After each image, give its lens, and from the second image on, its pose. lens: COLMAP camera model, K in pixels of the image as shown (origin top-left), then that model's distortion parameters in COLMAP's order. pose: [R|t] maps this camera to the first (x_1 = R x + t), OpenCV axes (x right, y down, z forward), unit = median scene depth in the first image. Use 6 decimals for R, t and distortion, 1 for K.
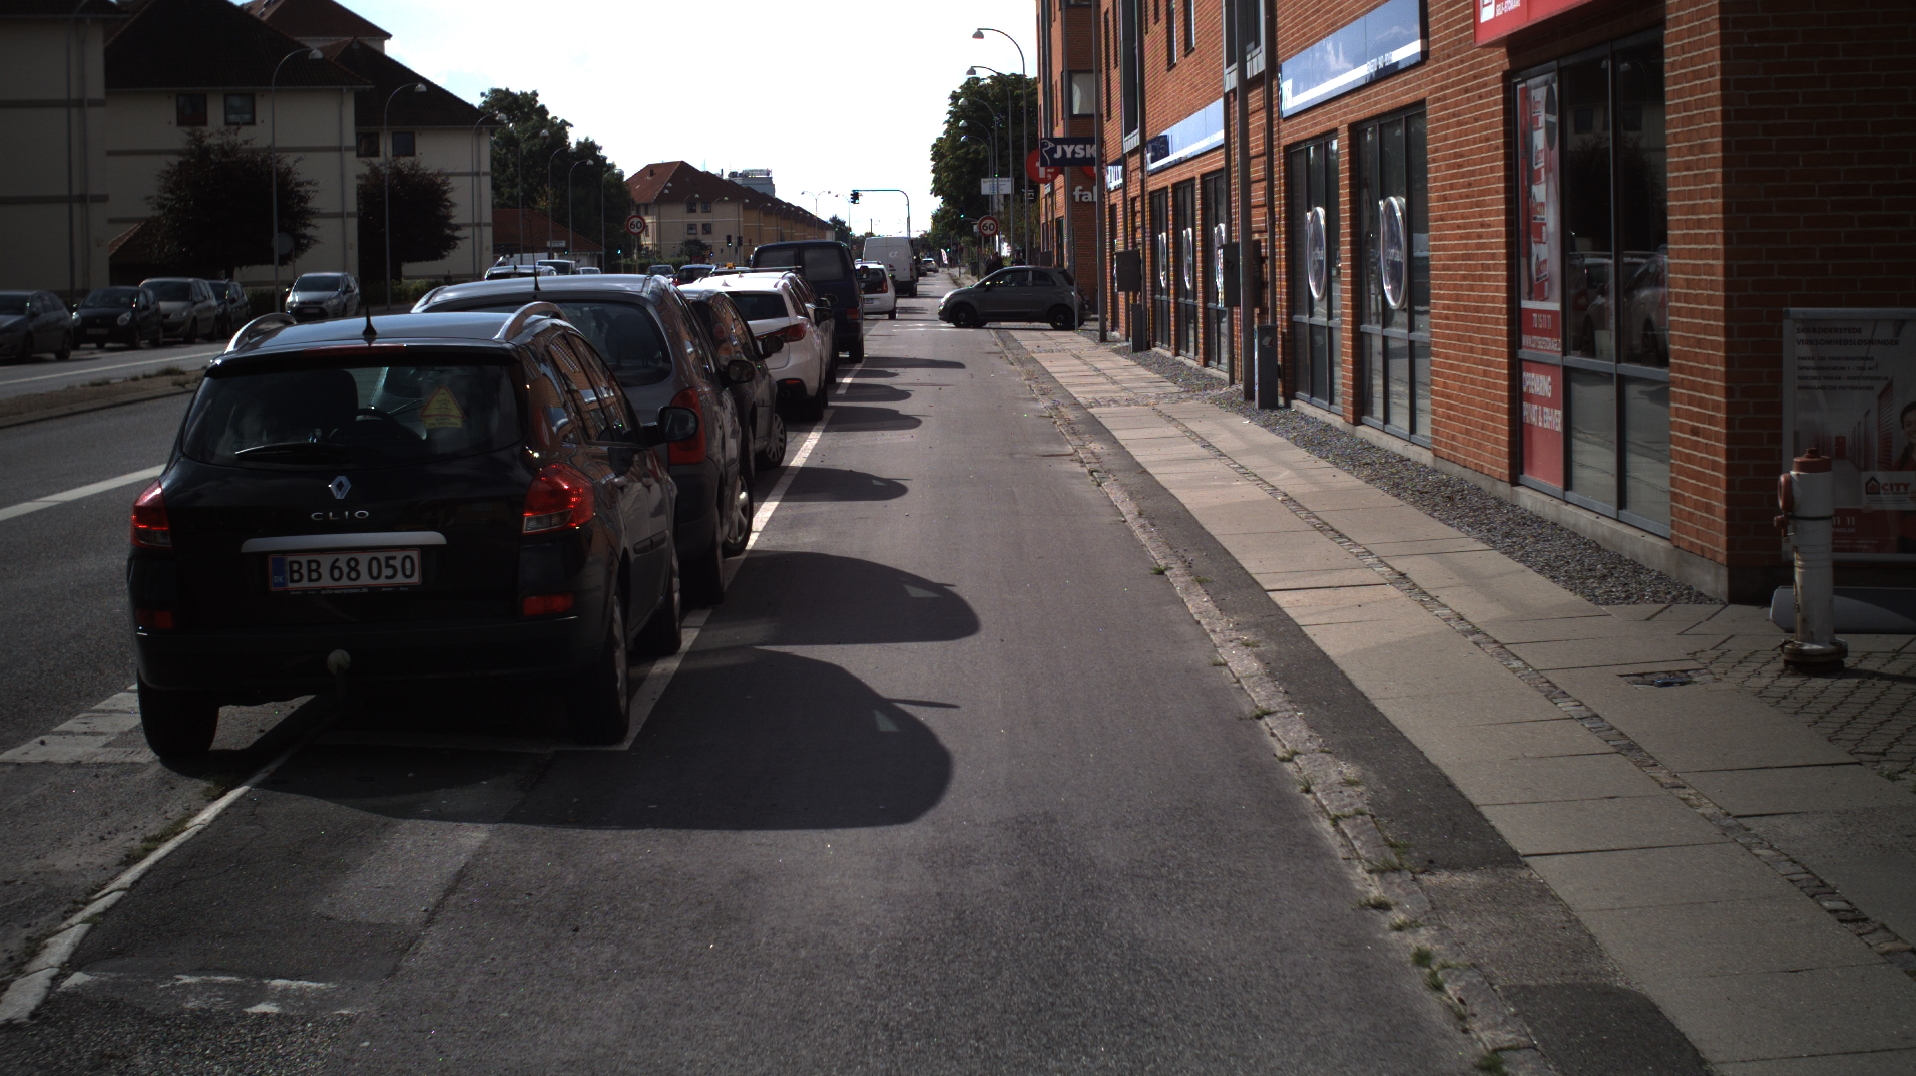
lens RADIAL K [[3675.2, 0, 958.0], [0, 3675.2, 538.0], [0, 0, 1]] dist [-0.250573, 0.058404]
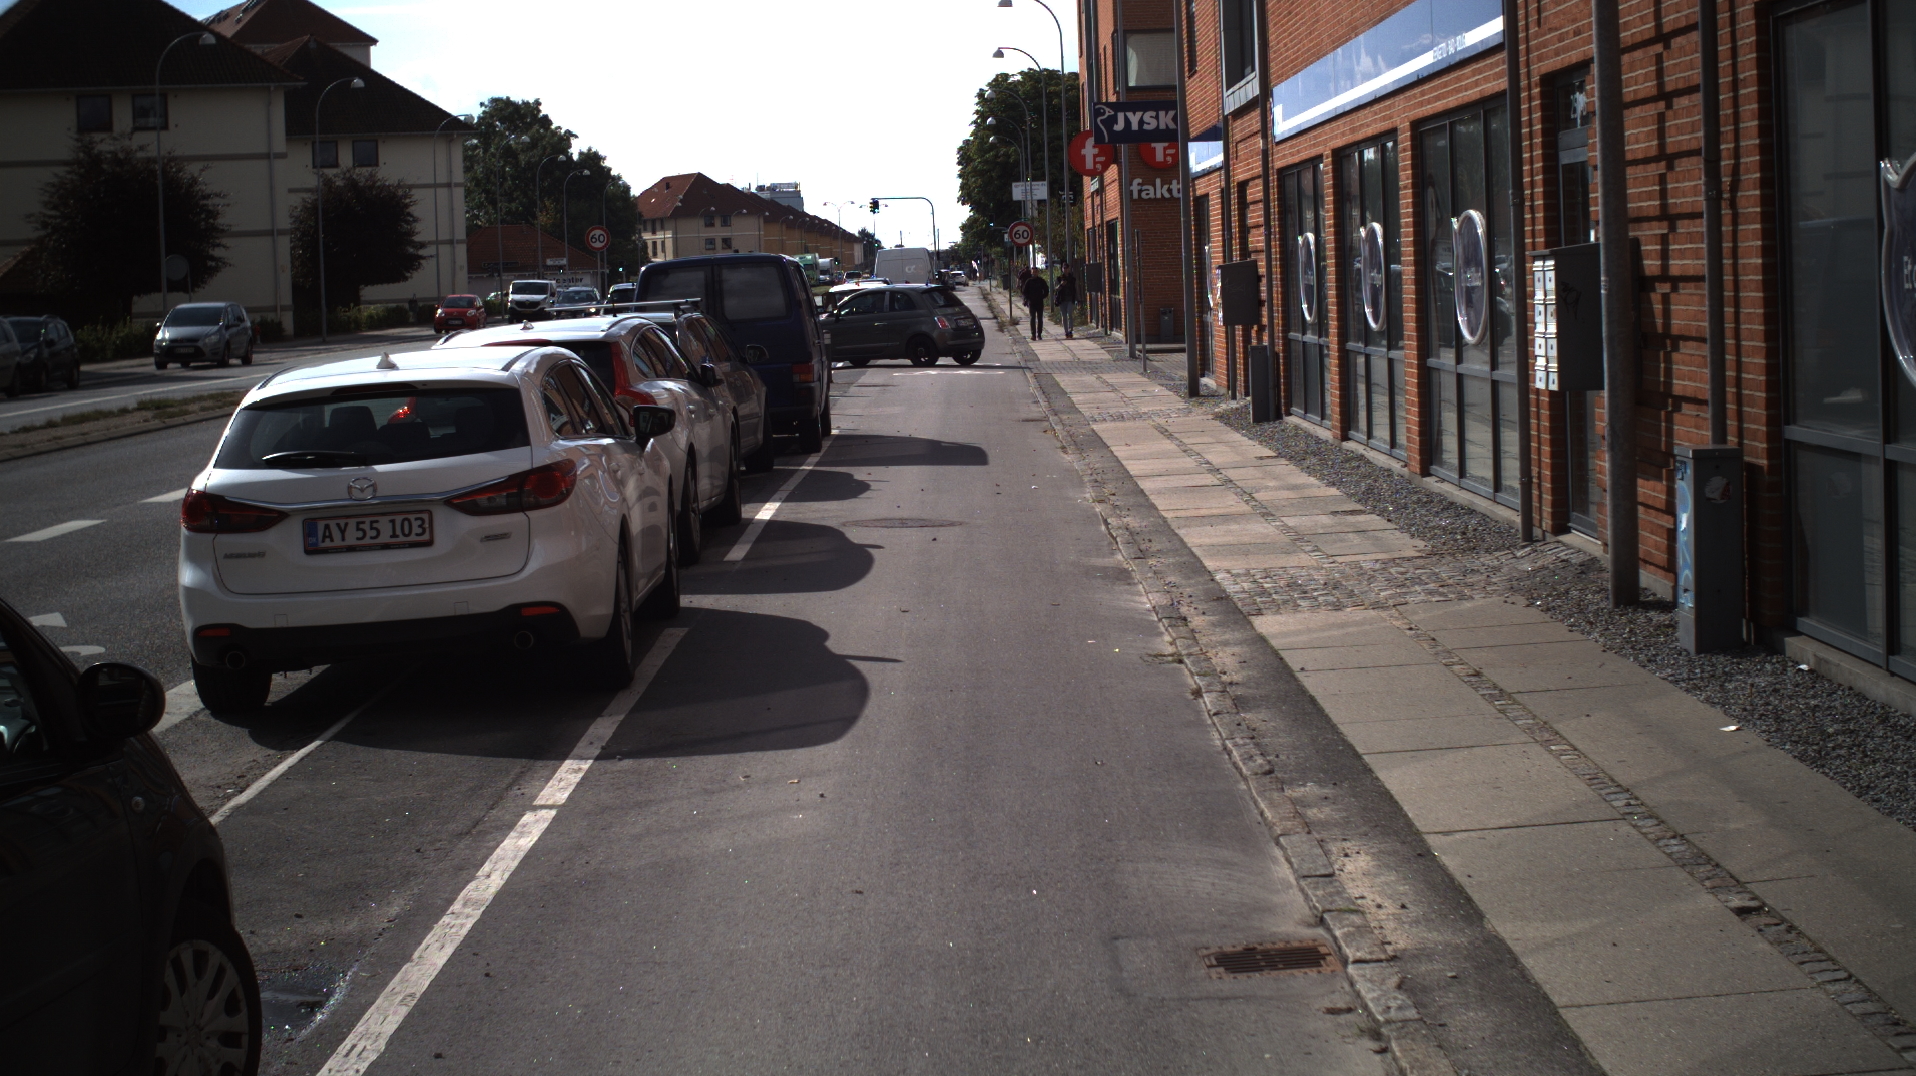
lens RADIAL K [[3675.2, 0, 958.0], [0, 3675.2, 538.0], [0, 0, 1]] dist [-0.250573, 0.058404]
pose [[0.999849, -0.014262, -0.009970, 0.000862], [0.014230, 0.999893, -0.003240, -0.009245], [0.010015, 0.003097, 0.999945, 0.115366]]
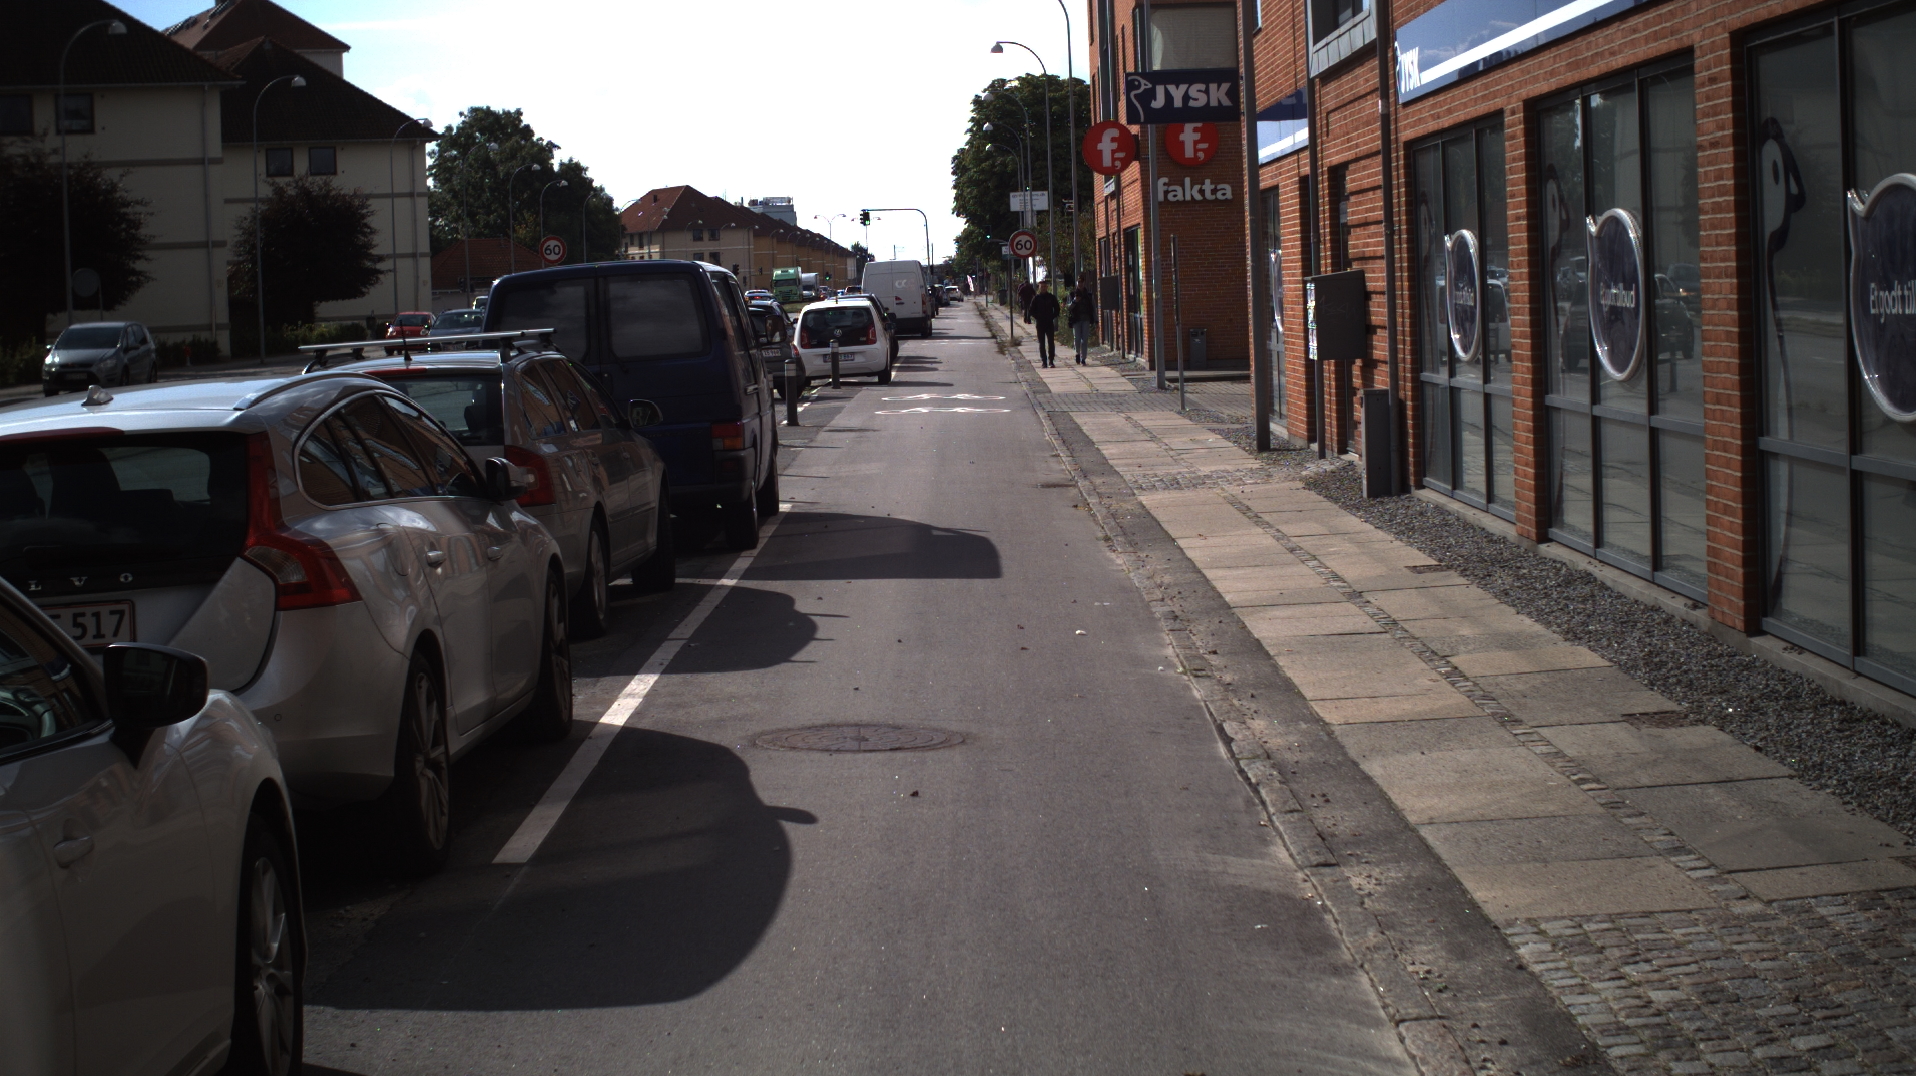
lens RADIAL K [[3675.2, 0, 958.0], [0, 3675.2, 538.0], [0, 0, 1]] dist [-0.250573, 0.058404]
pose [[0.999853, -0.014950, -0.008394, 0.000229], [0.014889, 0.999863, -0.007279, -0.013575], [0.008502, 0.007153, 0.999938, 0.172651]]
